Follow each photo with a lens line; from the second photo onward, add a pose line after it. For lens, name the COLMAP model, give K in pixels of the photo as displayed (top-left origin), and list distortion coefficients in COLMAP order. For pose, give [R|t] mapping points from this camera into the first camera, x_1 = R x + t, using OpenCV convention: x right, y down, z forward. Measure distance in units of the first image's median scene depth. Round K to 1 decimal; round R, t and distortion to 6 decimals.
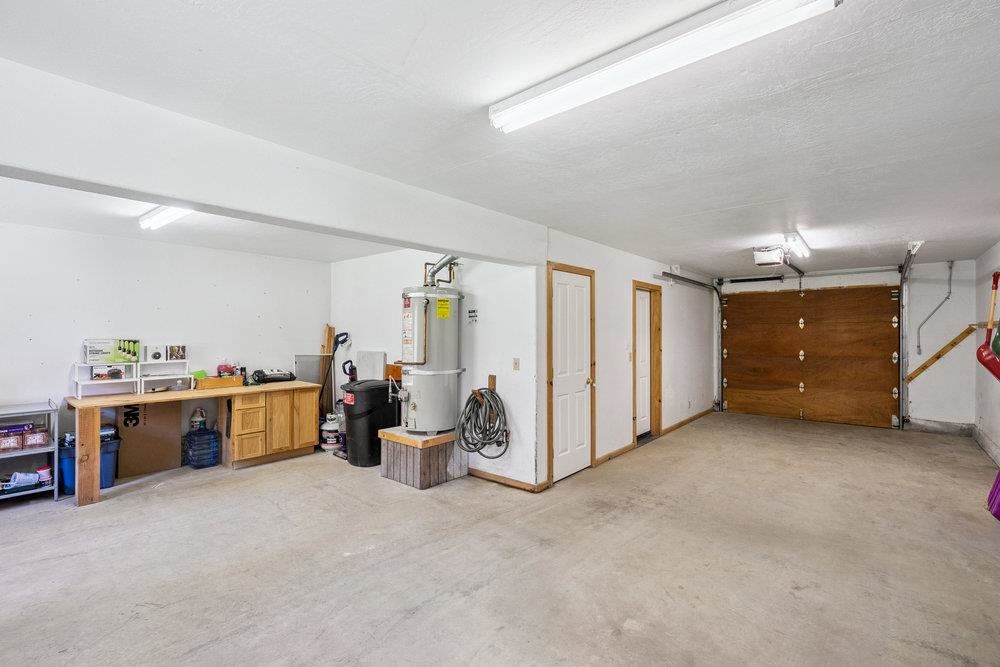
lens RADIAL K [[457.6, 0, 500.8], [0, 457.6, 338.2], [0, 0, 1]] dist [0.002493, -0.001249]
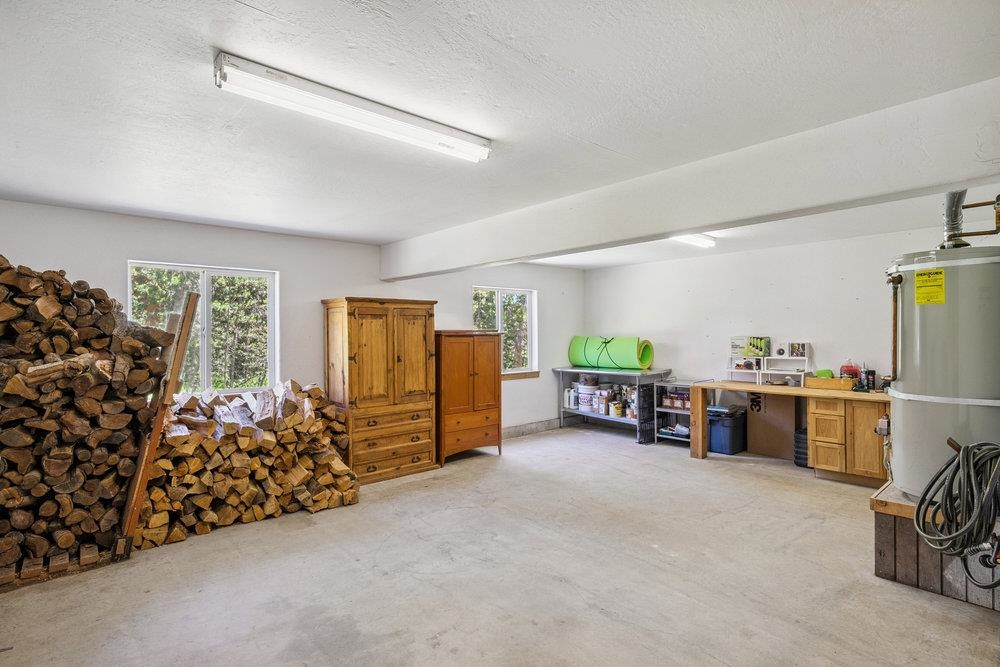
lens RADIAL K [[503.5, 0, 500.6], [0, 503.5, 330.0], [0, 0, 1]] dist [0.001780, 0.000536]
pose [[-0.138241, -0.004257, -0.990389, 0.566754], [-0.001627, 0.999990, -0.004071, -0.008580], [0.990397, 0.001048, -0.138247, 0.542127]]
